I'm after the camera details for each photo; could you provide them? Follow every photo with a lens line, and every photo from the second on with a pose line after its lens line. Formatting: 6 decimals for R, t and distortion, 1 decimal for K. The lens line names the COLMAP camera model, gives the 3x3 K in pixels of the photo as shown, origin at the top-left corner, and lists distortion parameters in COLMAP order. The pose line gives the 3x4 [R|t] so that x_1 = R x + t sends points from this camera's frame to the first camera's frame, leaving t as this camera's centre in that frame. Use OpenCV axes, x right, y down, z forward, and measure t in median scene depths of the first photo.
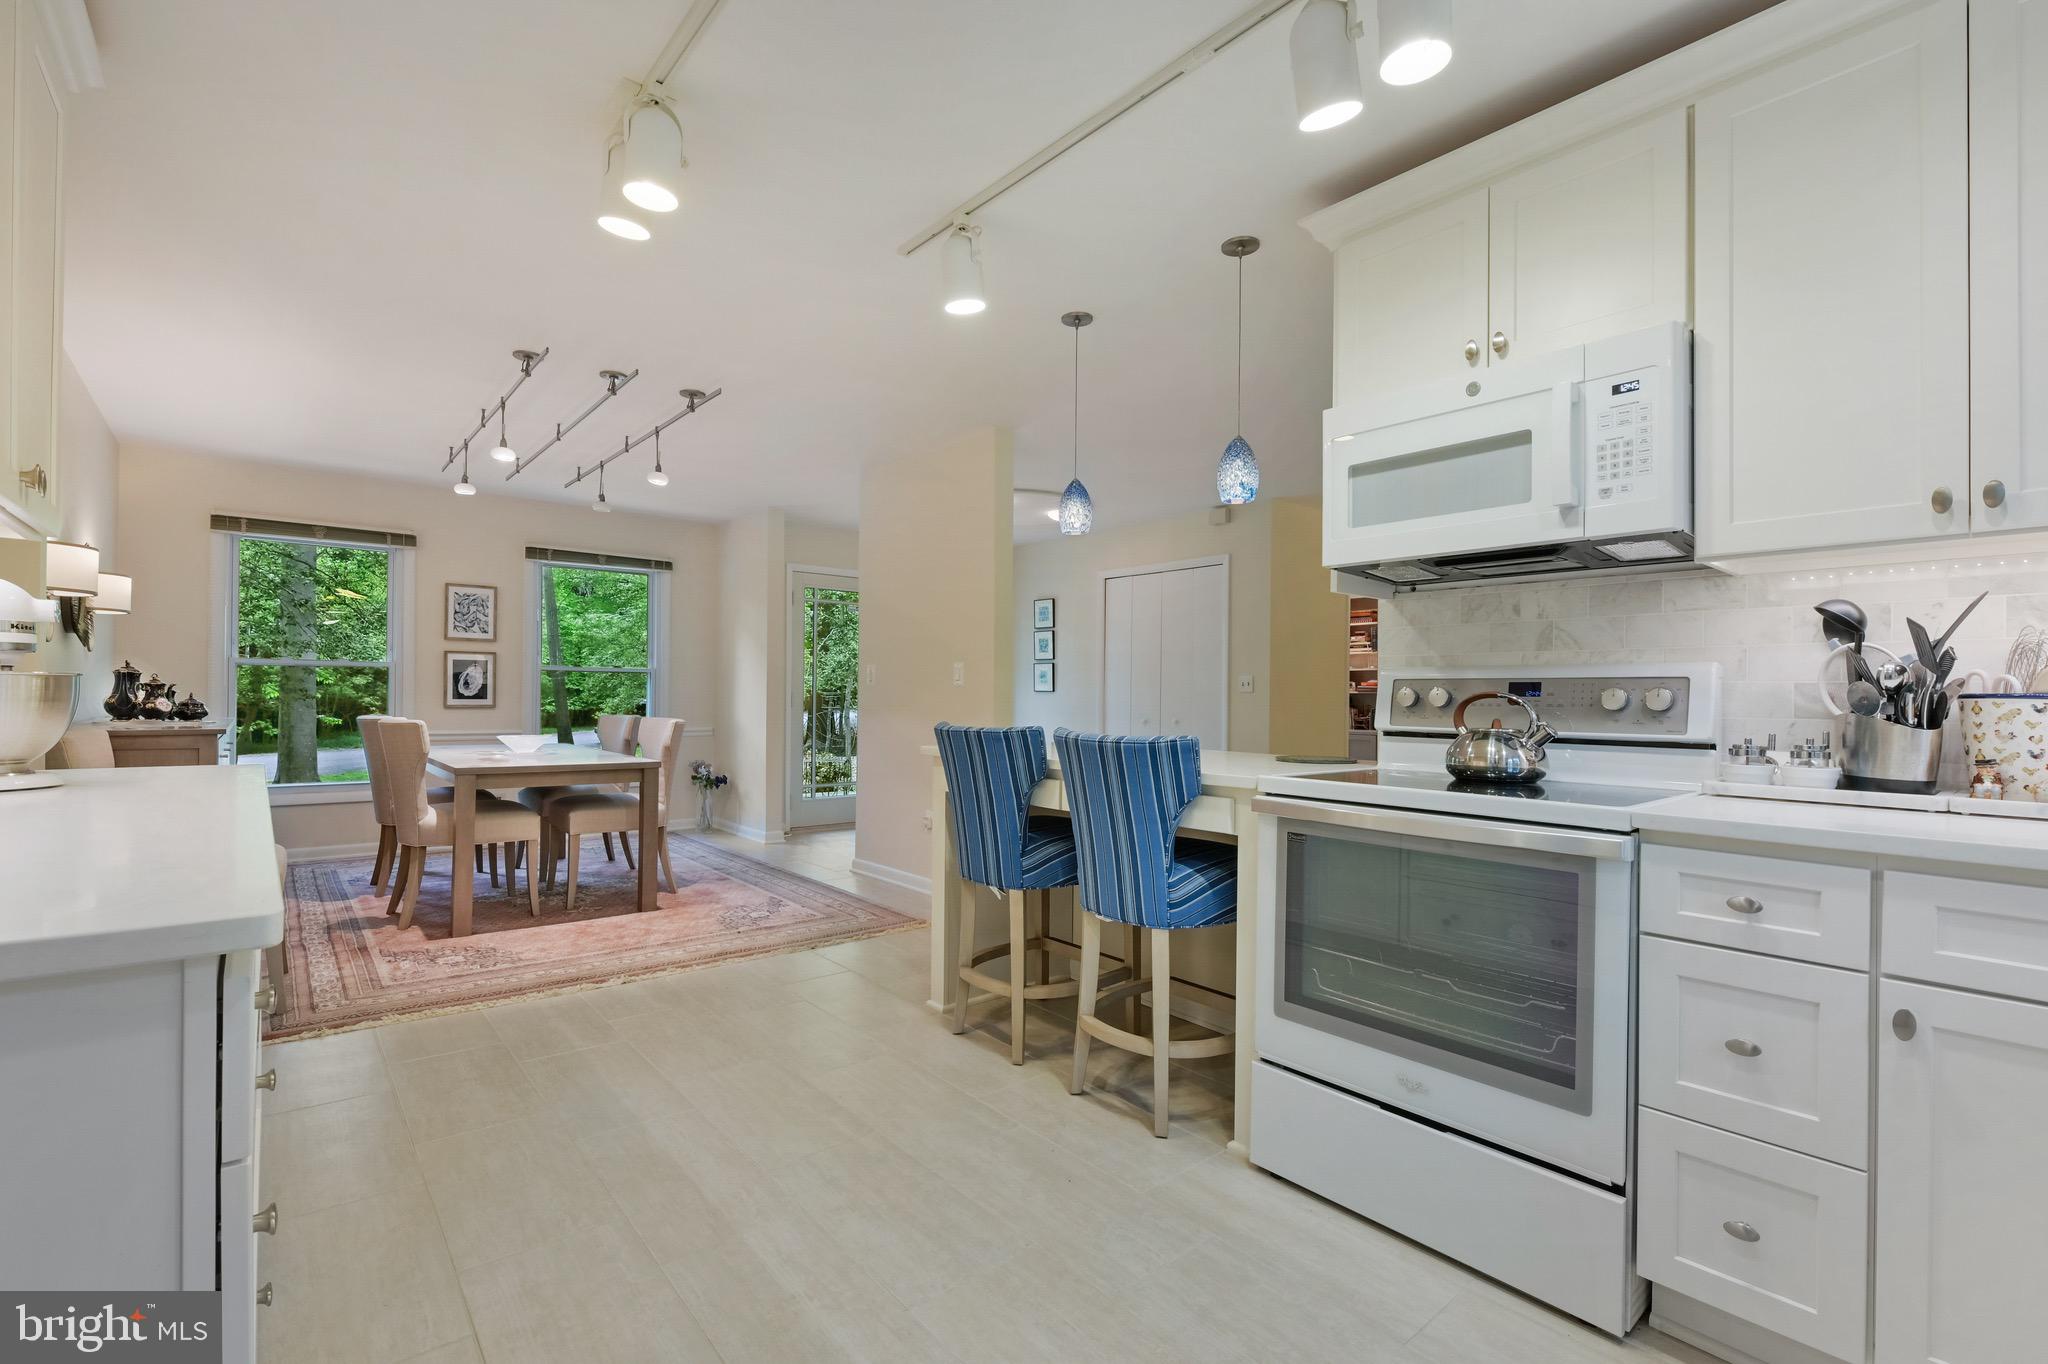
lens RADIAL K [[933.3, 0, 1031.6], [0, 933.3, 693.5], [0, 0, 1]] dist [0.000706, 0.000178]
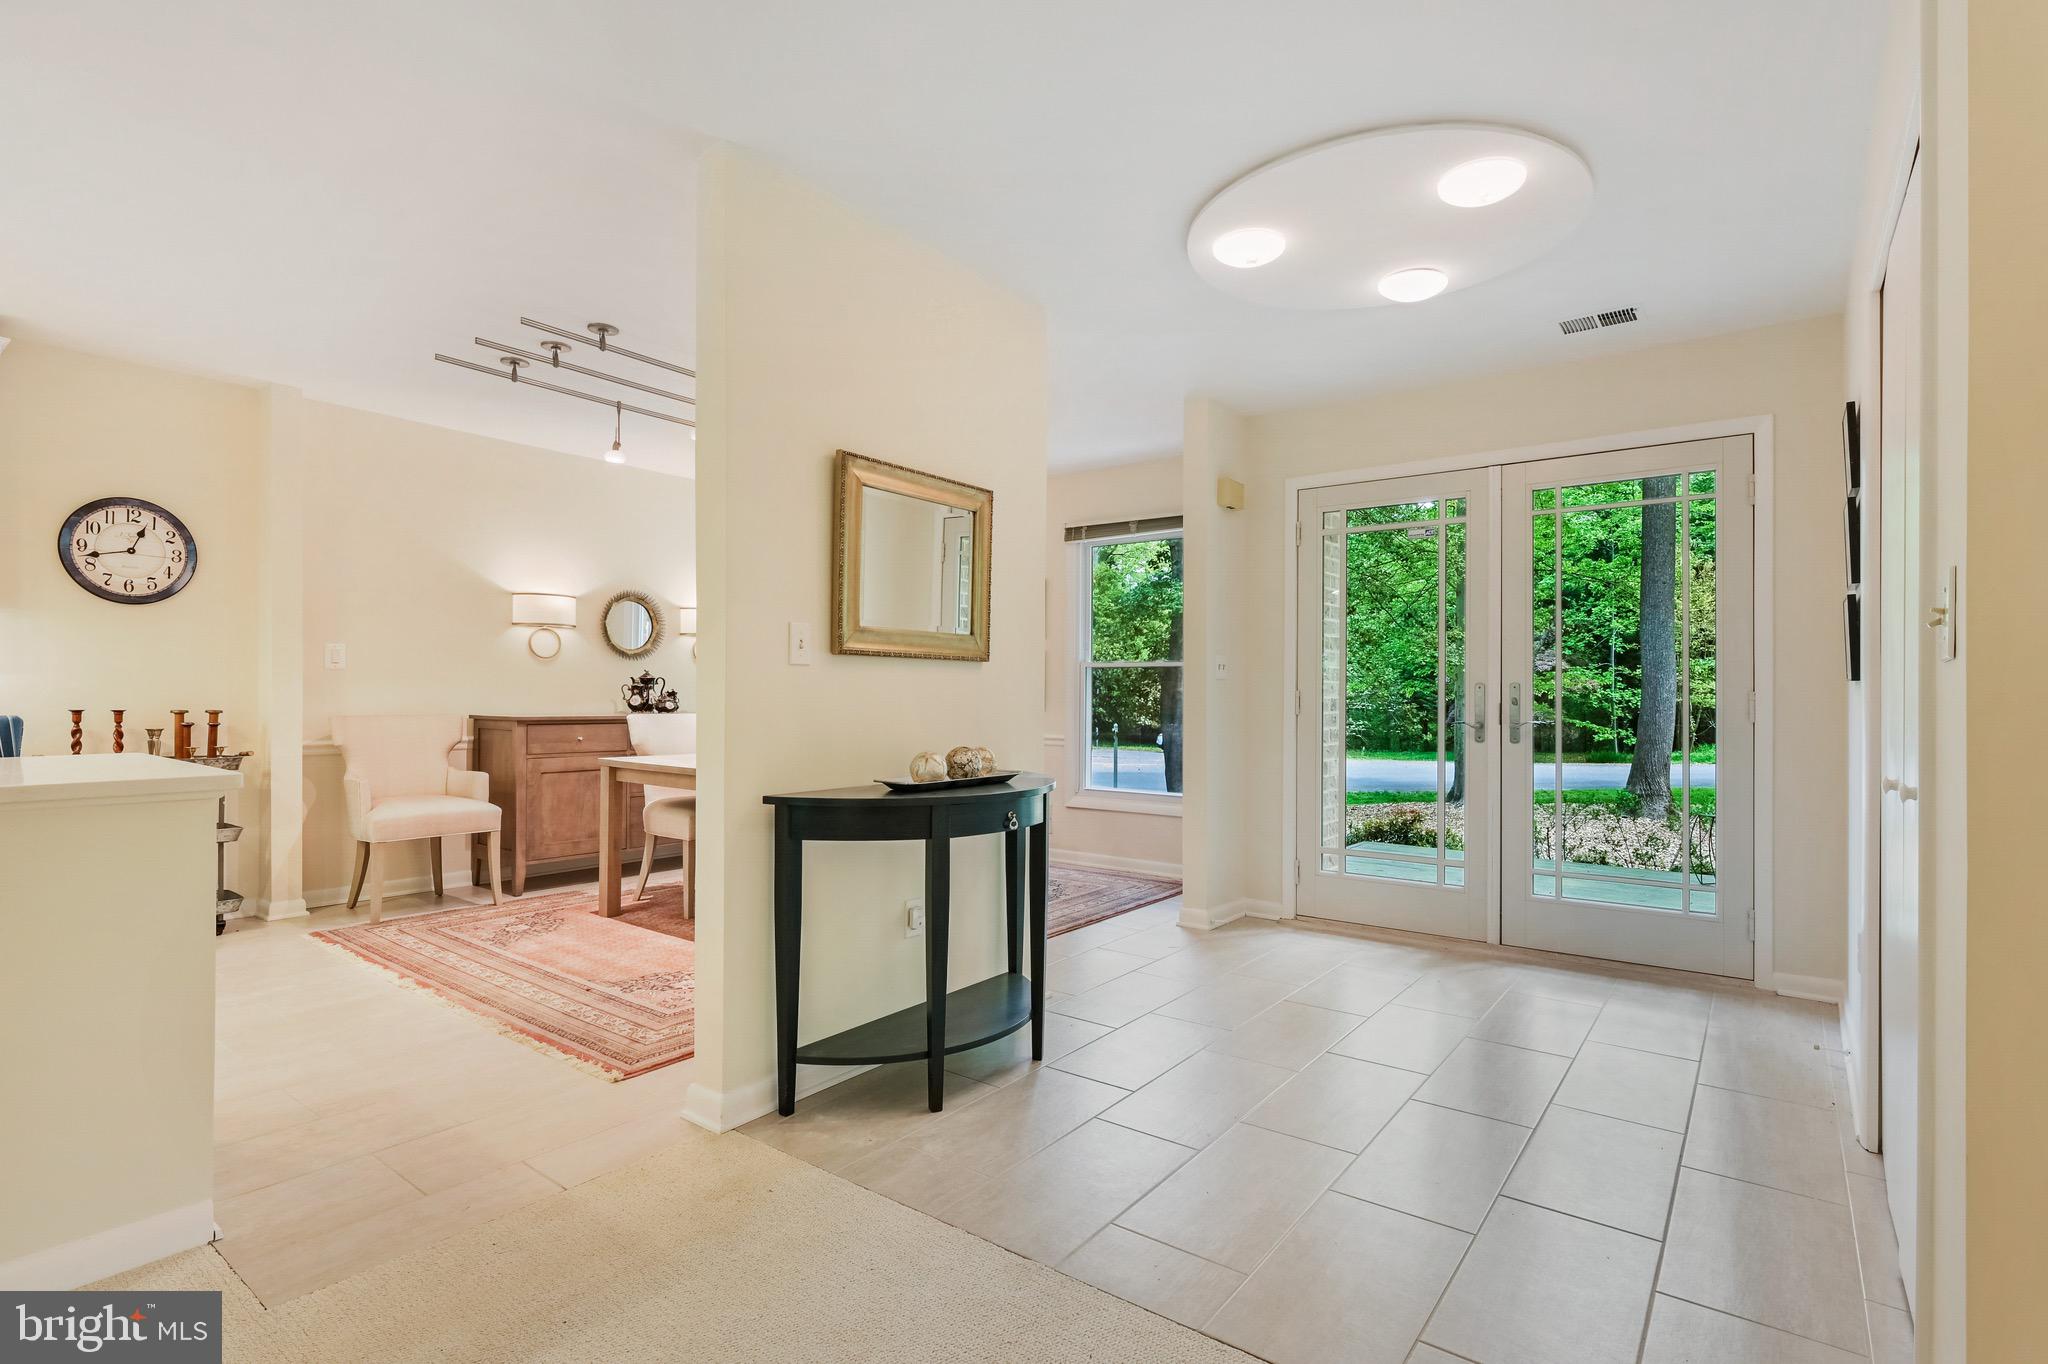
lens RADIAL K [[968.5, 0, 1028.1], [0, 968.5, 690.1], [0, 0, 1]] dist [-0.001803, -0.000452]
pose [[0.212825, -0.011442, -0.977023, 0.978676], [-0.004007, 0.999913, -0.012582, 0.027649], [0.977082, 0.006593, 0.212761, 2.098346]]
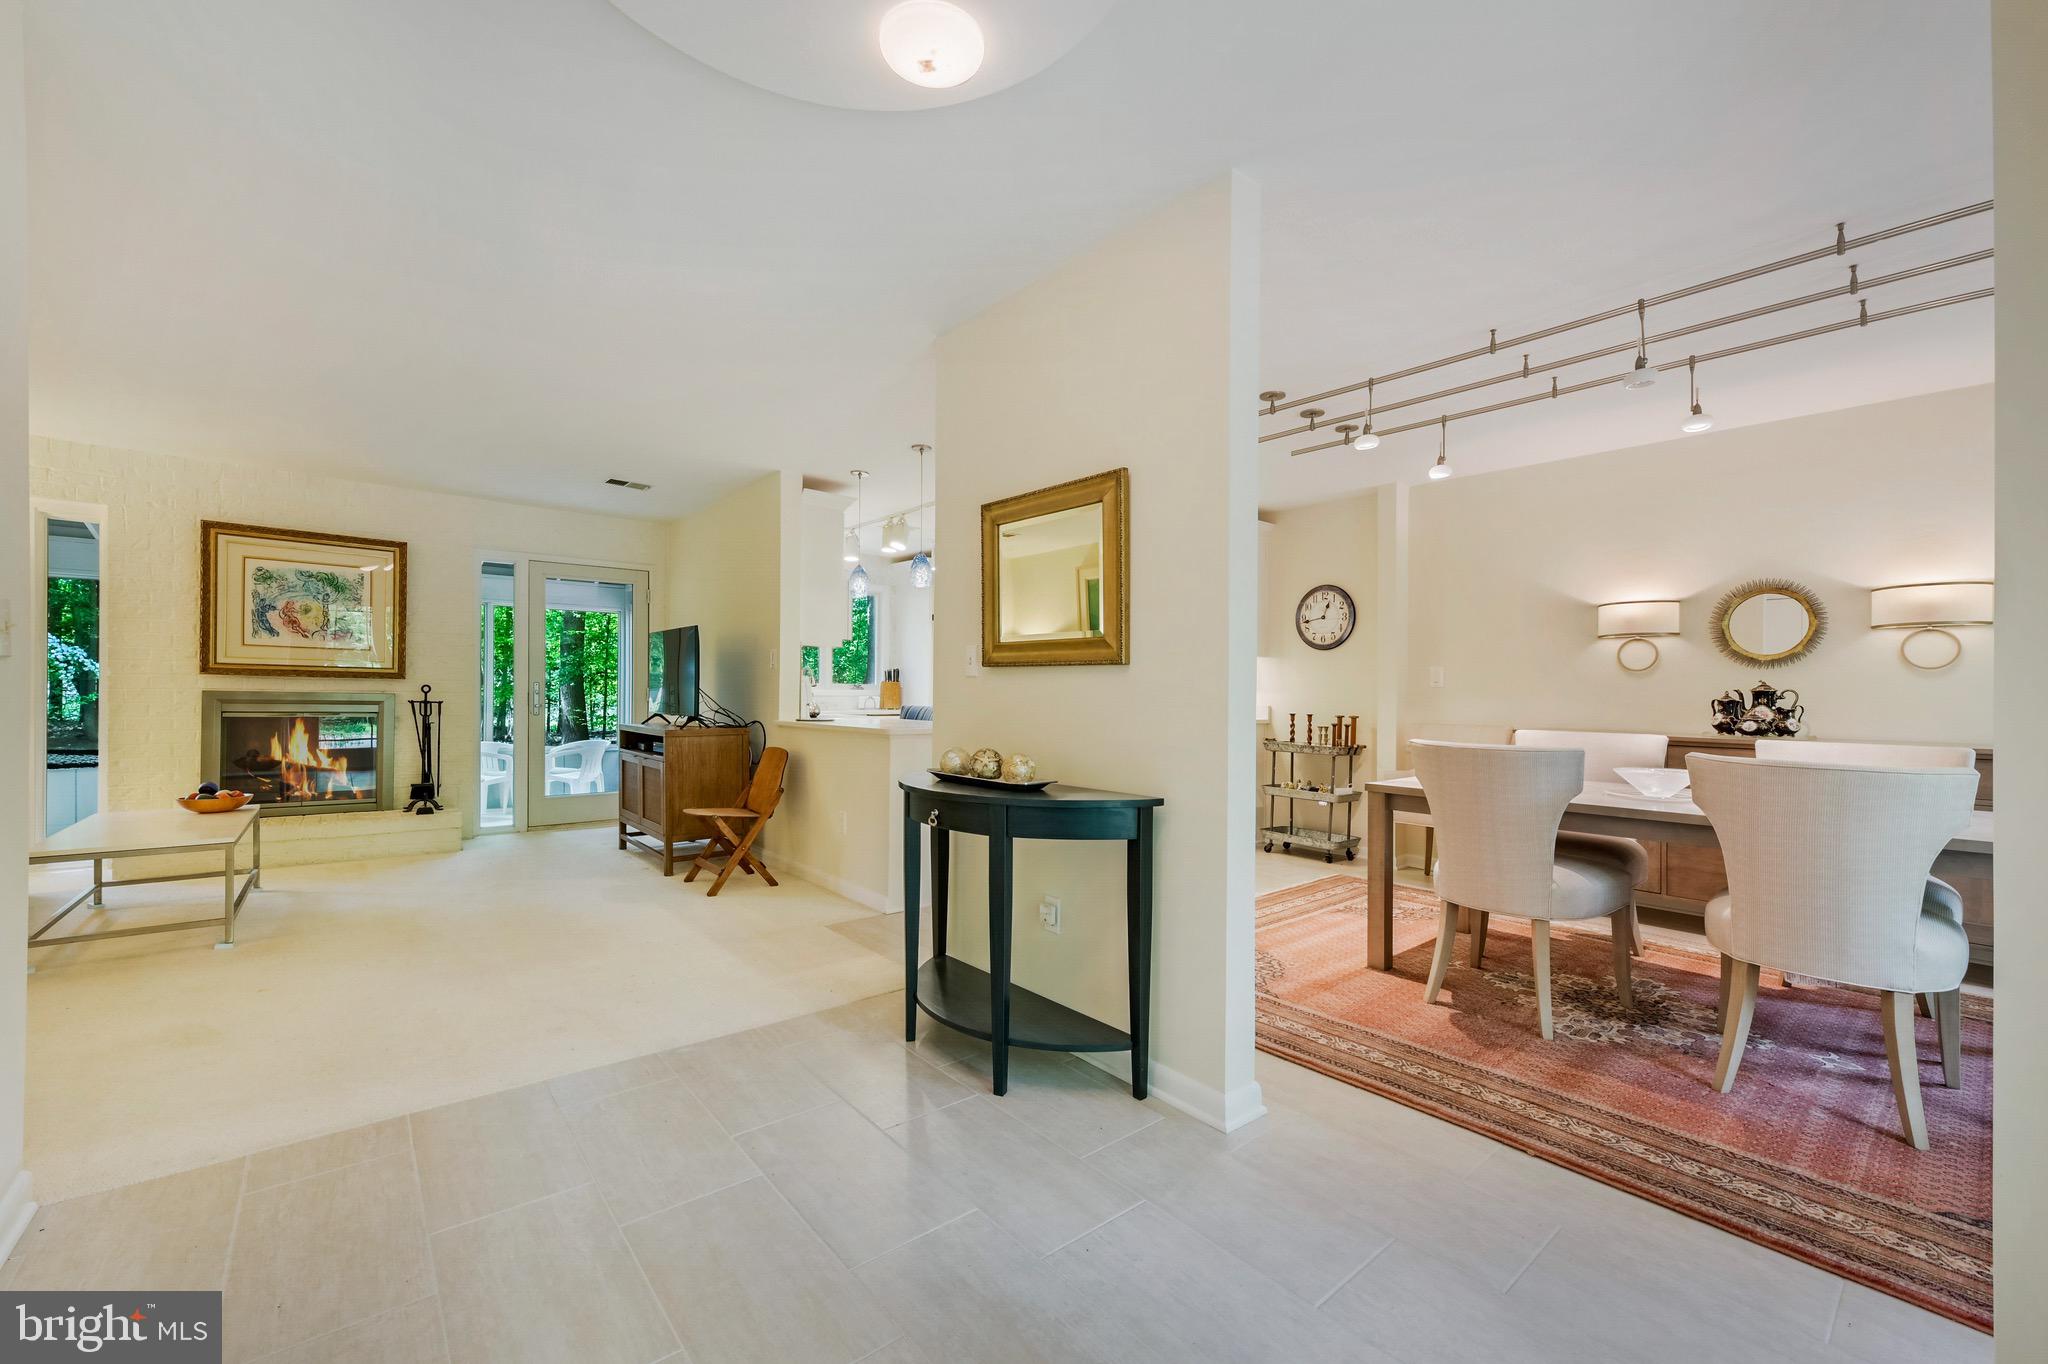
lens RADIAL K [[822.9, 0, 1030.6], [0, 822.9, 697.2], [0, 0, 1]] dist [0.002783, -0.000326]
pose [[-0.999721, -0.023468, -0.002746, -0.218483], [-0.023469, 0.999724, 0.000515, 0.014201], [0.002733, 0.000579, -0.999996, 3.320106]]
